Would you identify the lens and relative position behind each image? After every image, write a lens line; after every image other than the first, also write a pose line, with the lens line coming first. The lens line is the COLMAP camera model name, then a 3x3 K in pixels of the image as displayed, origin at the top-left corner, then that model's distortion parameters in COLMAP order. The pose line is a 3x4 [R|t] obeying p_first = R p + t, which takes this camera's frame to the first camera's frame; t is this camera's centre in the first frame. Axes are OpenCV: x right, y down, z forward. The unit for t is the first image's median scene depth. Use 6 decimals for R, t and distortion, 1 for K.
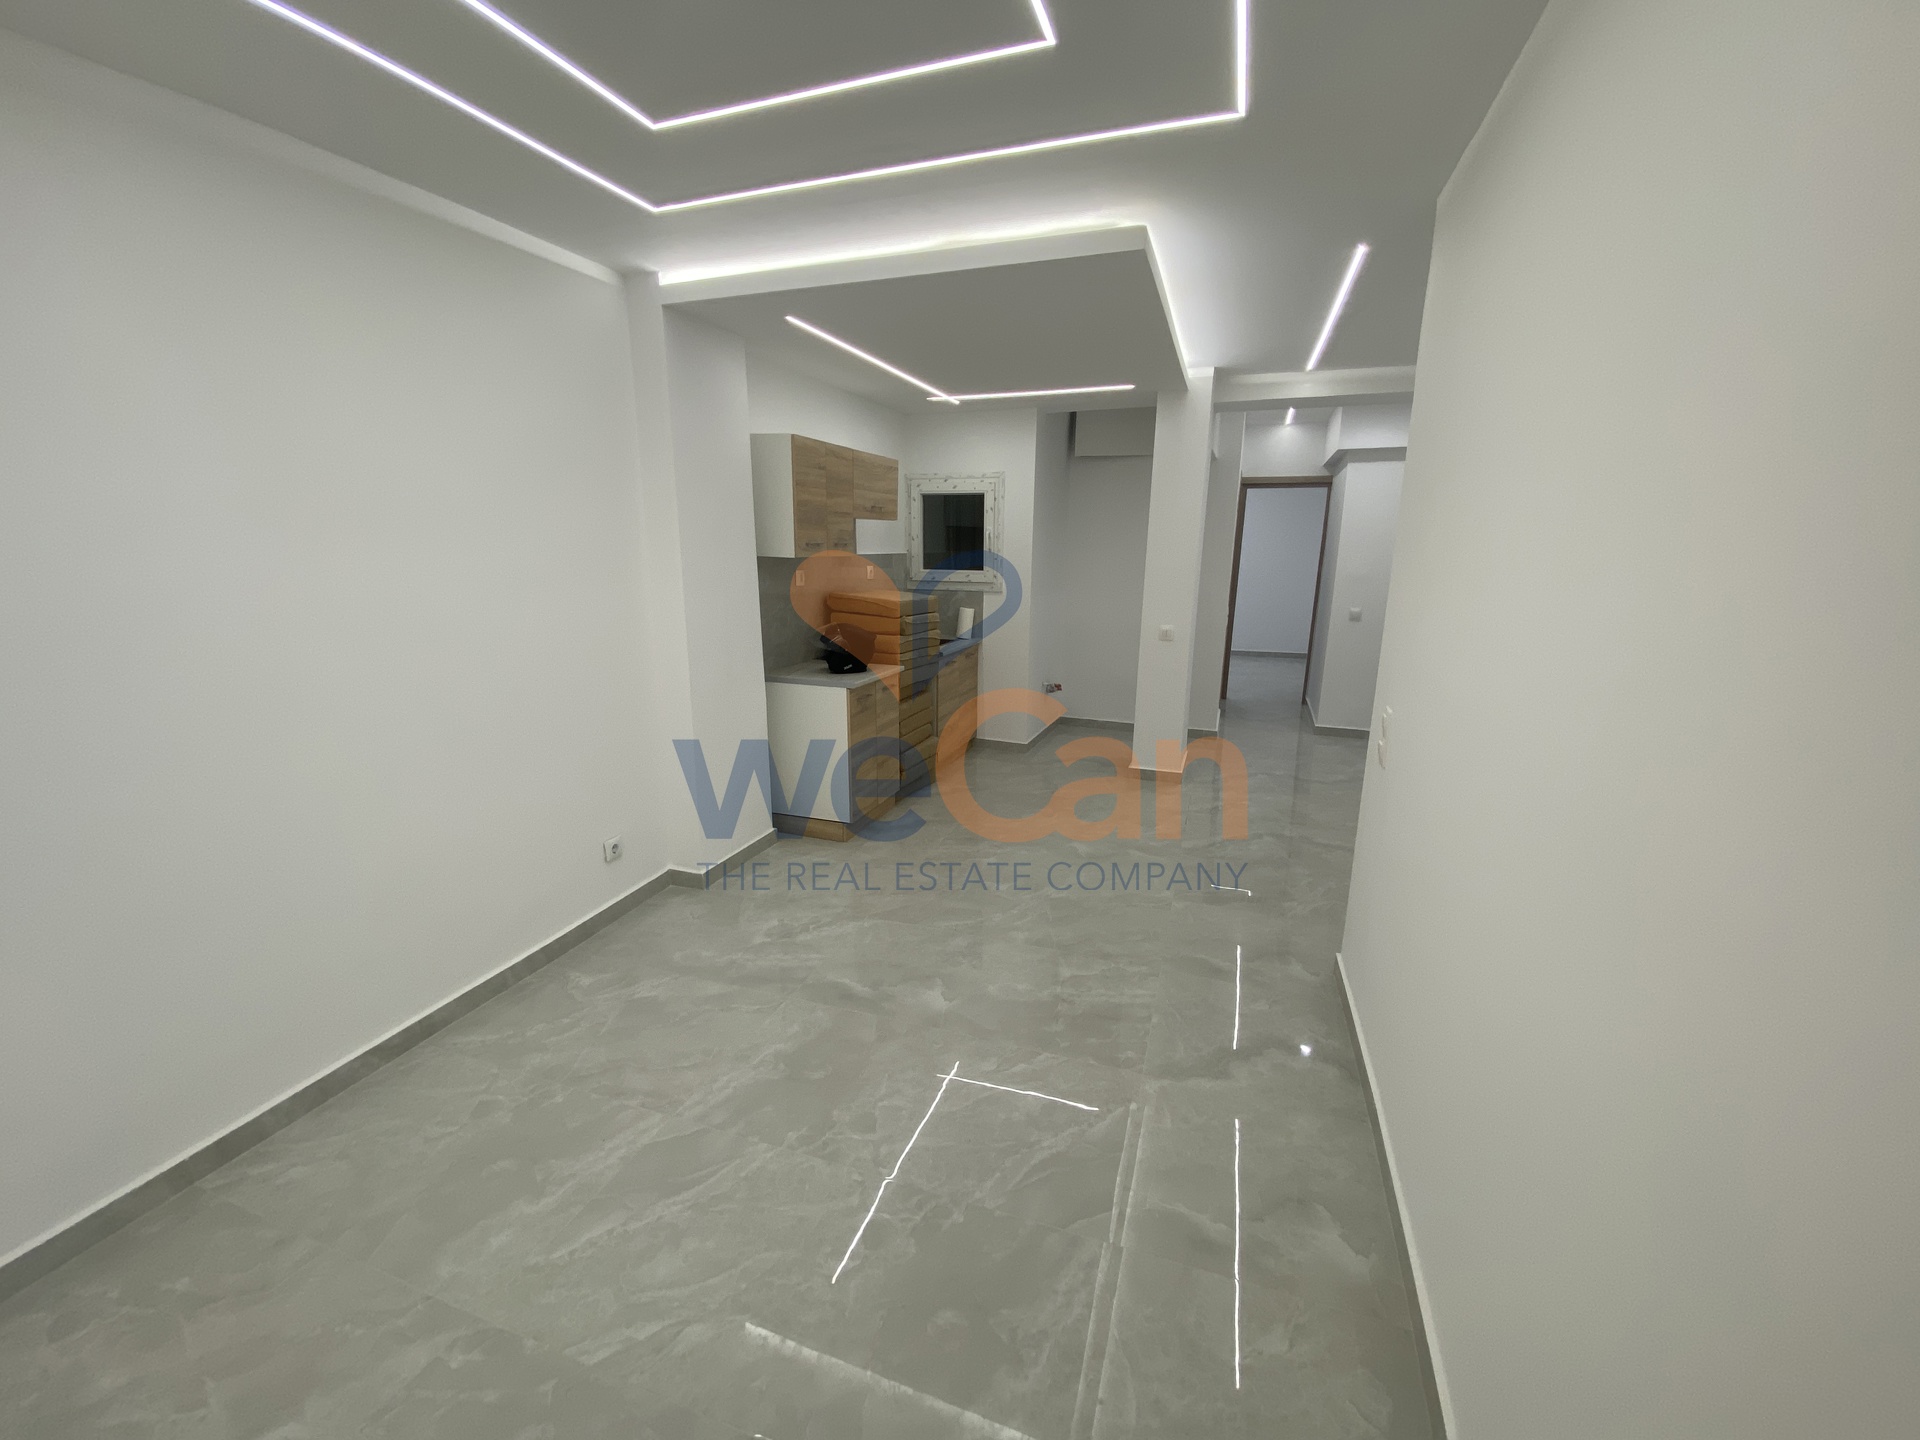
lens RADIAL K [[775.9, 0, 964.9], [0, 775.9, 717.3], [0, 0, 1]] dist [0.018151, -0.019079]
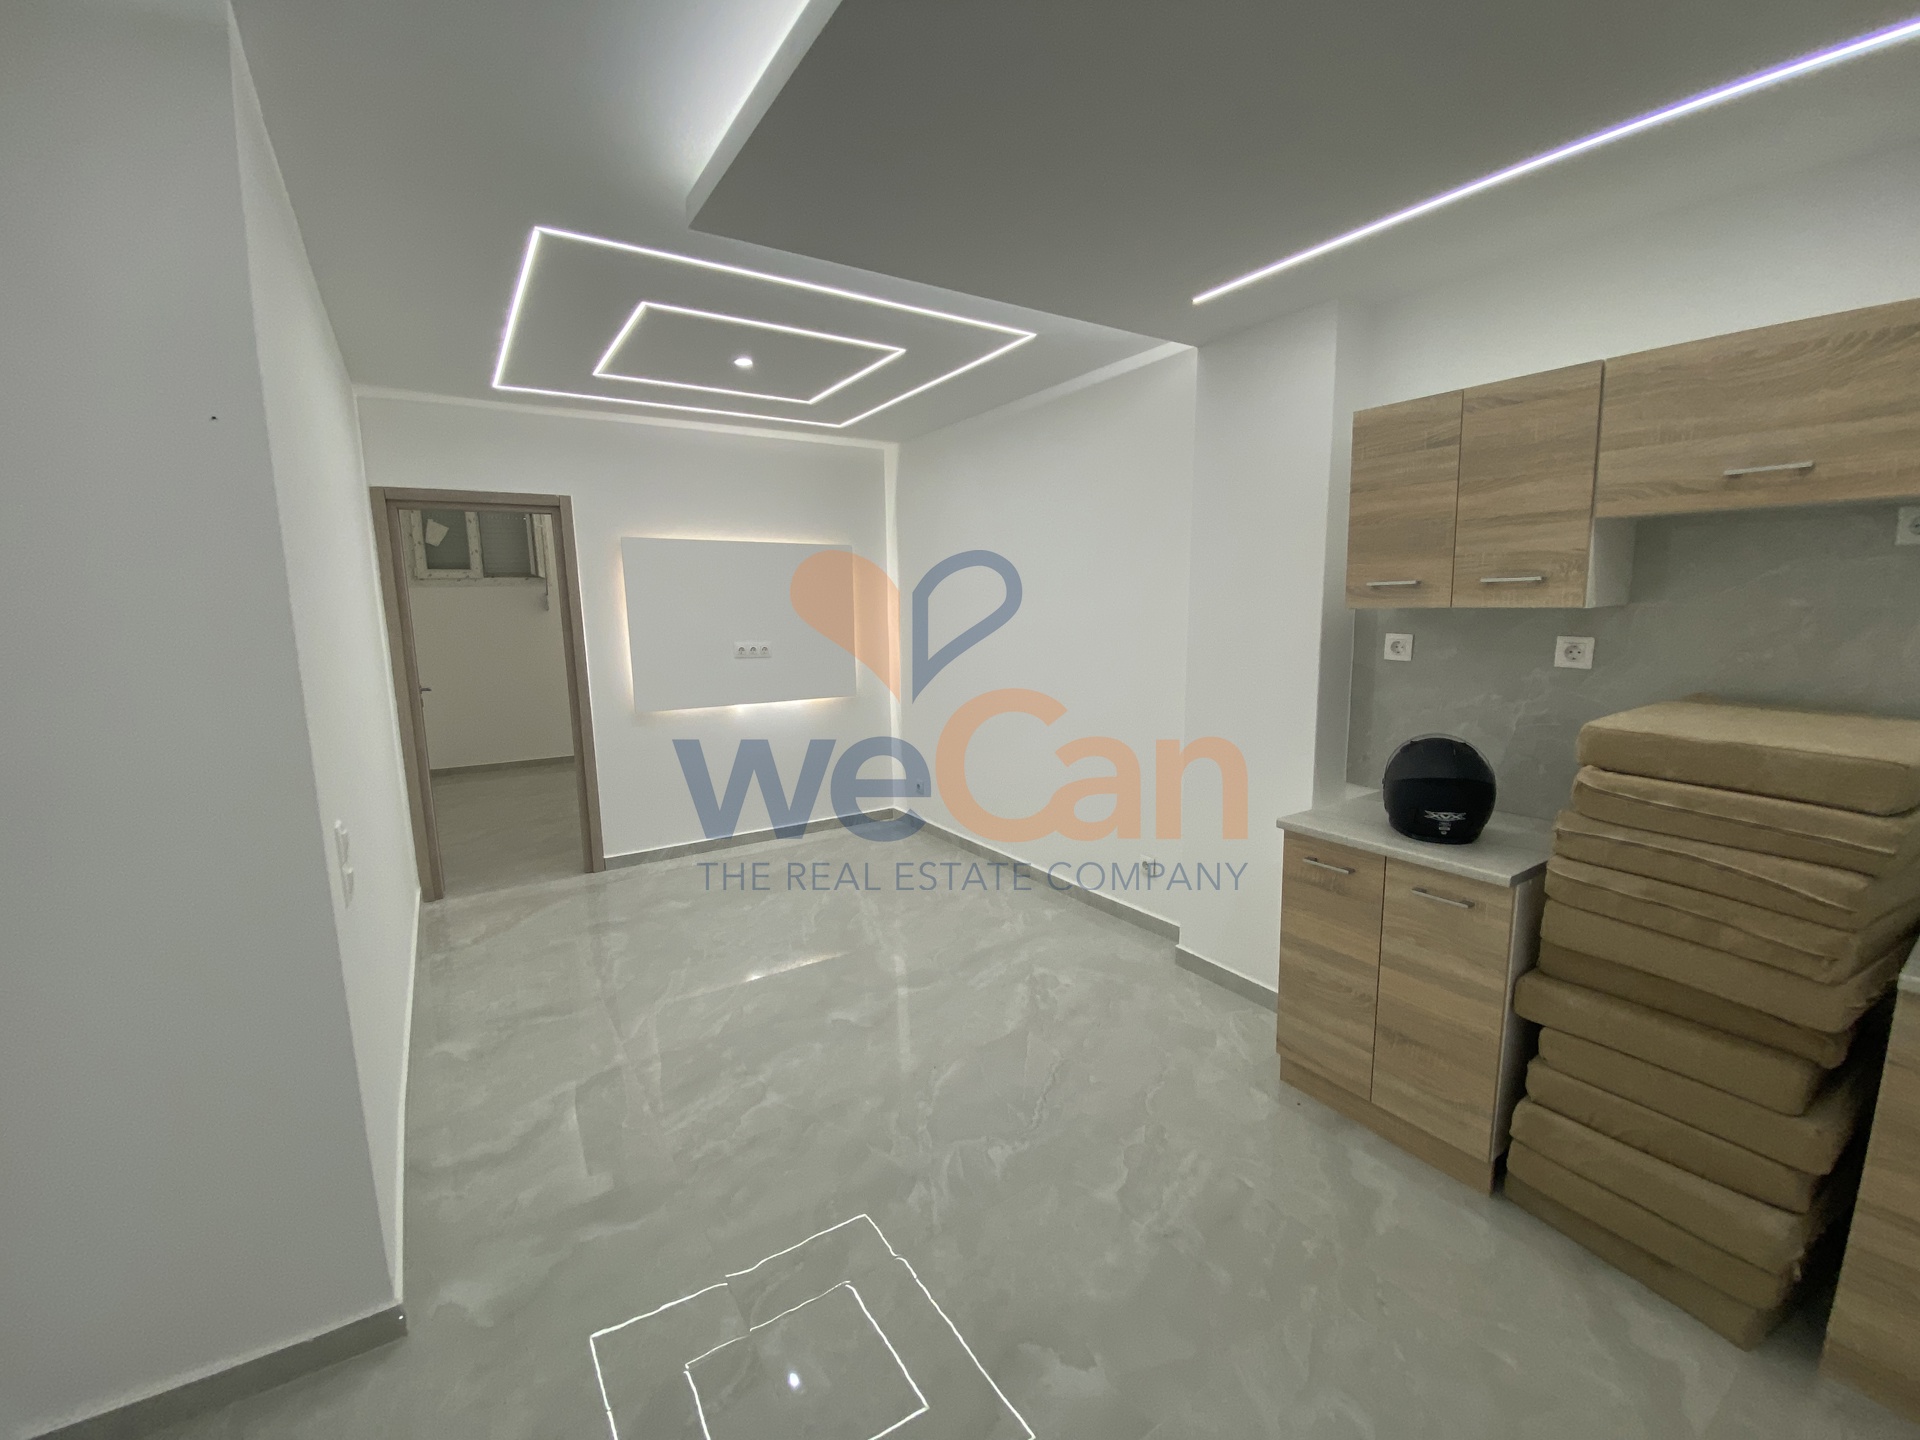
lens RADIAL K [[775.9, 0, 964.9], [0, 775.9, 717.3], [0, 0, 1]] dist [0.018151, -0.019079]
pose [[-0.611515, 0.116122, -0.782666, 0.625130], [-0.163408, 0.949312, 0.268522, -0.325860], [0.774175, 0.292099, -0.561543, 1.541579]]
